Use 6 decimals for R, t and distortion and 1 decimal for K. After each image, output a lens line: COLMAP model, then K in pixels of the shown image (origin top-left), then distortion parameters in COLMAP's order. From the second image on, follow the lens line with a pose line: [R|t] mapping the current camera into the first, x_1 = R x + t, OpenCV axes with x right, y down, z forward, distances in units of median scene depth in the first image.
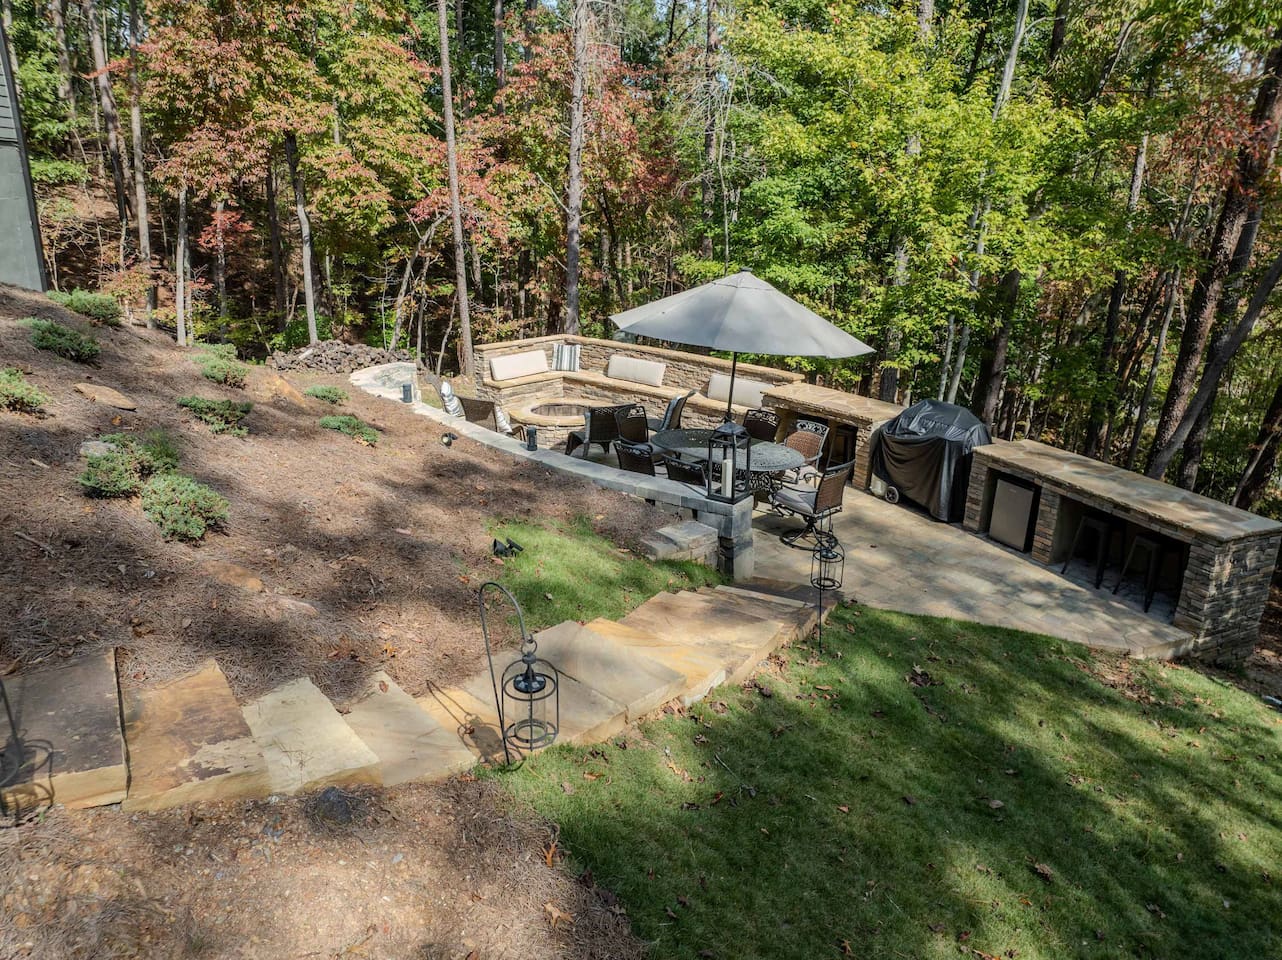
lens RADIAL K [[945.6, 0, 640.6], [0, 945.6, 478.6], [0, 0, 1]] dist [-0.066534, 0.001884]
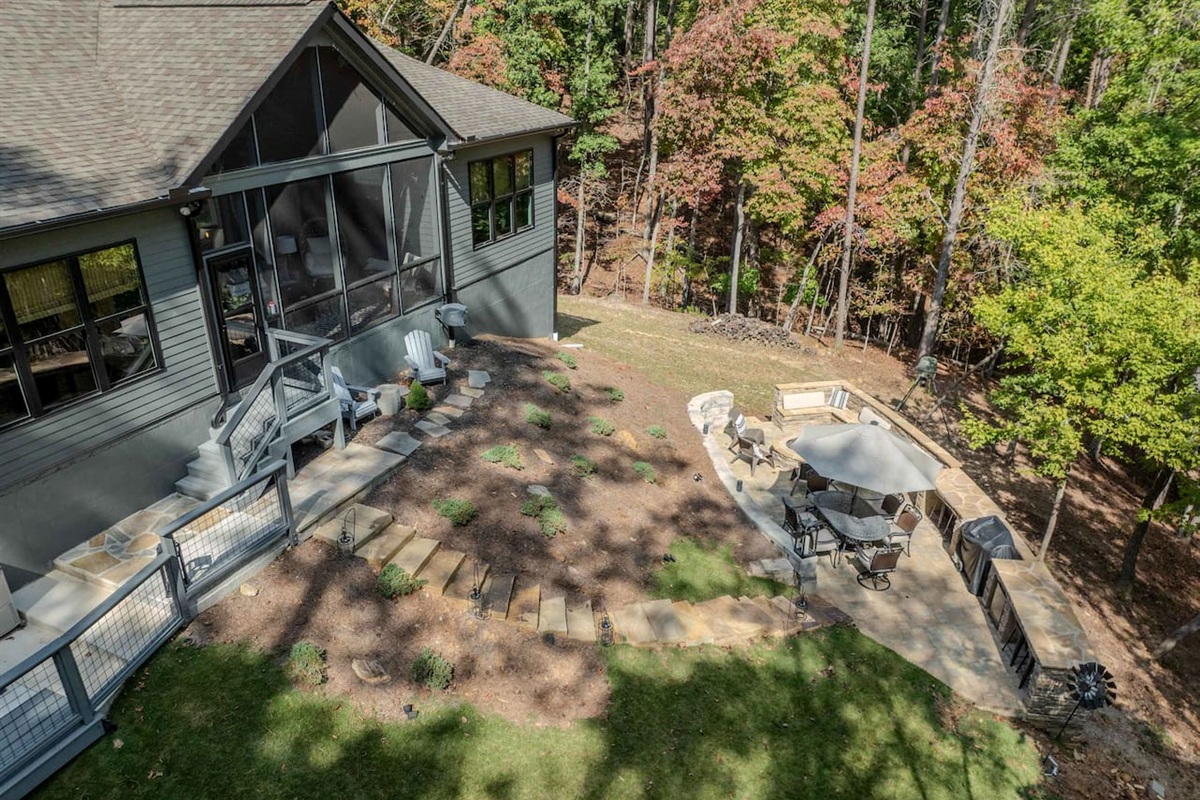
lens RADIAL K [[819.5, 0, 599.4], [0, 819.5, 401.1], [0, 0, 1]] dist [0.001114, 0.000379]
pose [[0.846737, 0.204048, -0.491325, 0.125339], [-0.178353, 0.978954, 0.099192, -0.095773], [0.501225, 0.003639, 0.865310, -0.171795]]
